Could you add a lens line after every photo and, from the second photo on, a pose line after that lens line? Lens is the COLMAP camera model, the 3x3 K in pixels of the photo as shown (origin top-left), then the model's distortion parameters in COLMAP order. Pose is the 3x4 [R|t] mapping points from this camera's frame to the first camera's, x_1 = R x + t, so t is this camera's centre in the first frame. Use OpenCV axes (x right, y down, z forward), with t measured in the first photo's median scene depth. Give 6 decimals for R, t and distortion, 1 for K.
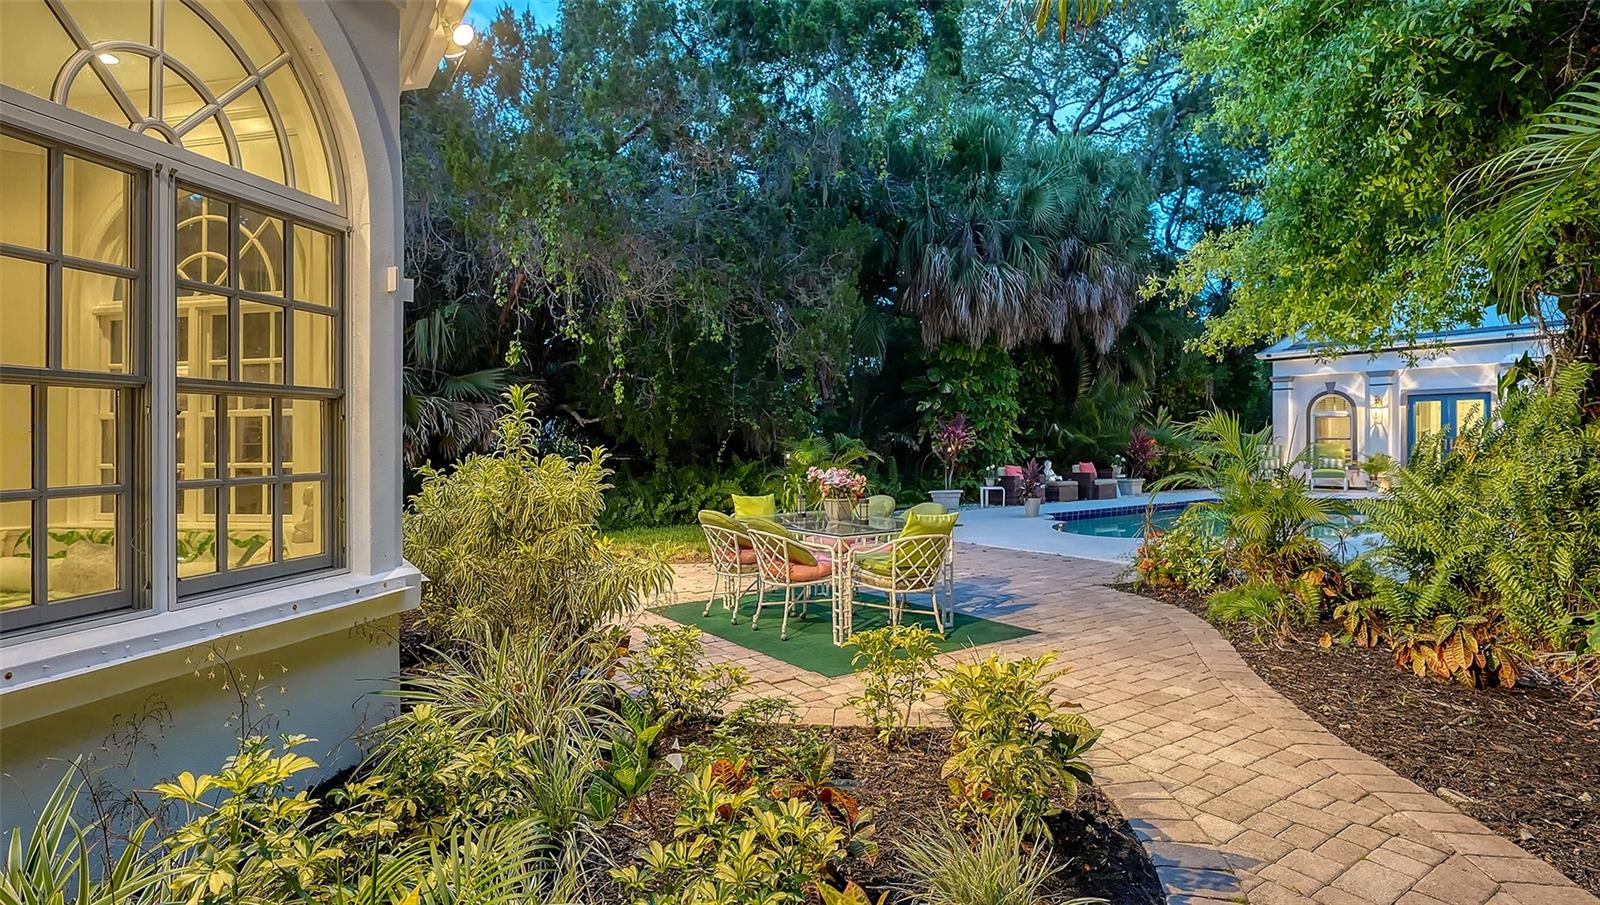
lens RADIAL K [[842.3, 0, 800.0], [0, 842.3, 452.5], [0, 0, 1]] dist [0.001443, 0.000424]
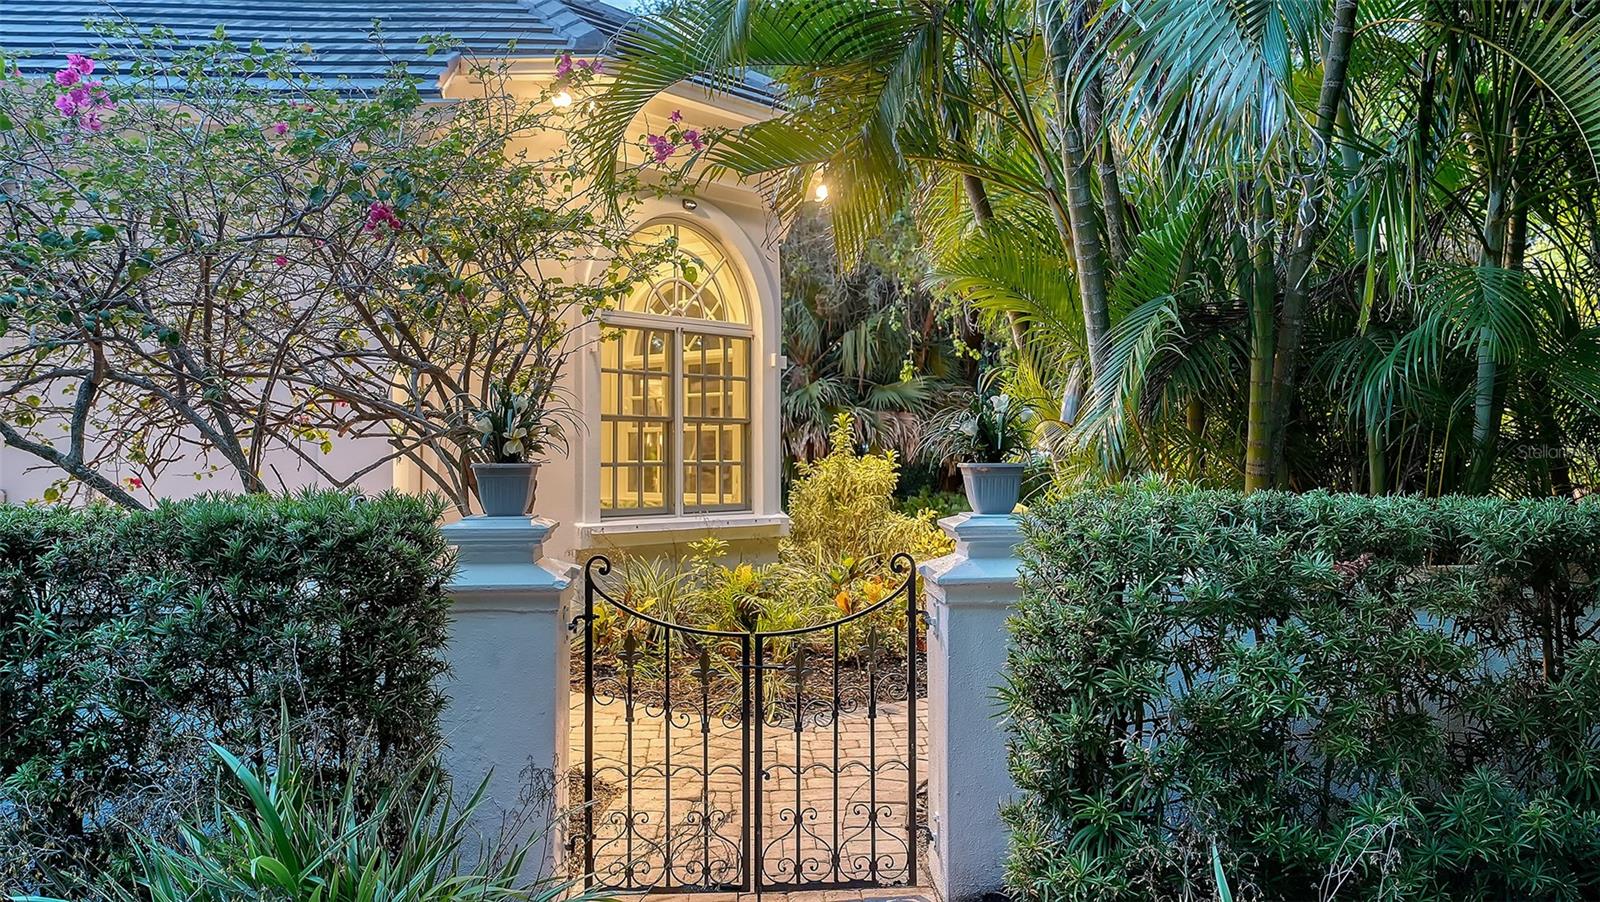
lens RADIAL K [[1303.7, 0, 800.0], [0, 1303.7, 451.0], [0, 0, 1]] dist [-0.000541, -0.000046]
pose [[0.875404, 0.000813, -0.483391, 0.837414], [-0.009249, 0.999844, -0.015067, 0.036117], [0.483303, 0.017661, 0.875275, -1.303907]]
